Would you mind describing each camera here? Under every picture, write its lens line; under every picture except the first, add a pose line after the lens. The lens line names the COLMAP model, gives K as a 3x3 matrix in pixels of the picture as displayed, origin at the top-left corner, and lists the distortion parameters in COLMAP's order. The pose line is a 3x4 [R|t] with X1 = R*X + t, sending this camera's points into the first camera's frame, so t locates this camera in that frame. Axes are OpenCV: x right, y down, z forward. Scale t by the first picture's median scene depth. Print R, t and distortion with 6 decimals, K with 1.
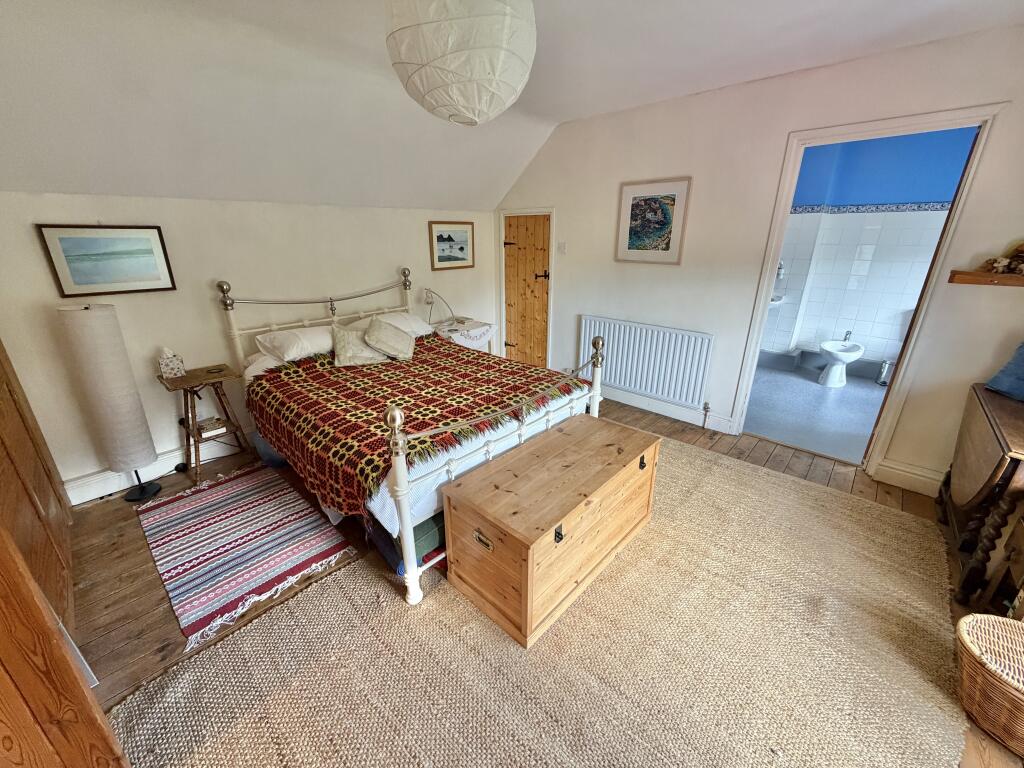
lens RADIAL K [[407.4, 0, 511.8], [0, 407.4, 382.0], [0, 0, 1]] dist [0.003645, 0.000104]
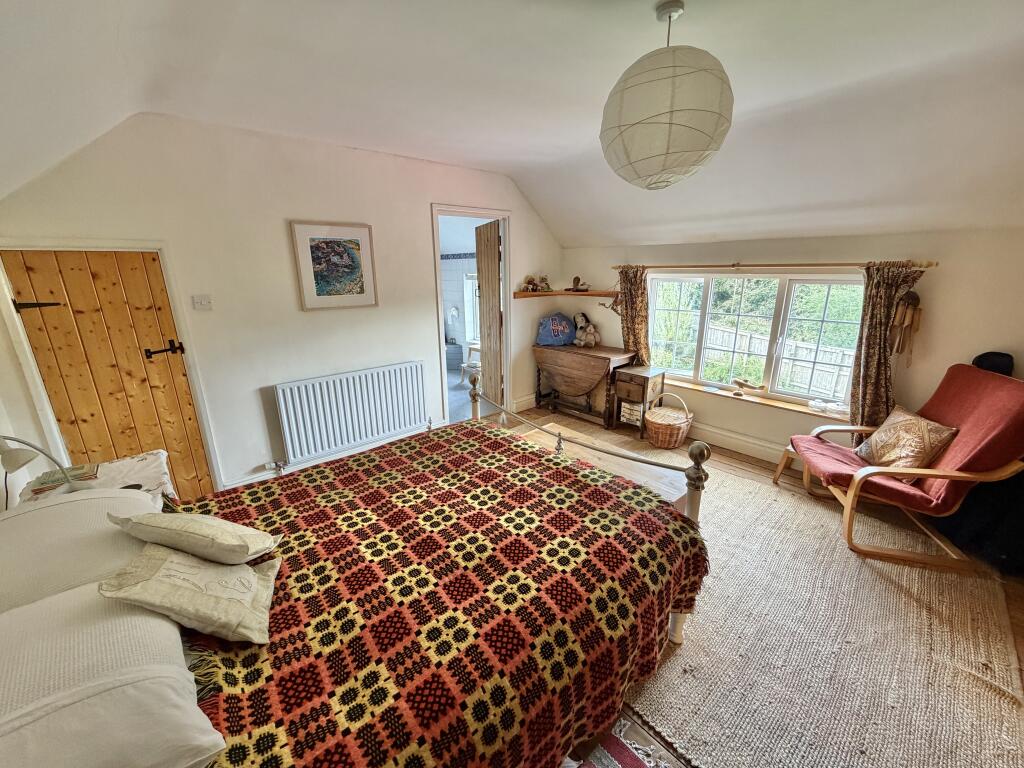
lens RADIAL K [[407.4, 0, 506.8], [0, 407.4, 383.2], [0, 0, 1]] dist [0.003645, 0.000104]
pose [[0.107432, -0.274852, 0.955466, -0.598448], [0.352096, 0.909262, 0.221972, -0.222135], [-0.929778, 0.312569, 0.194458, 0.551106]]
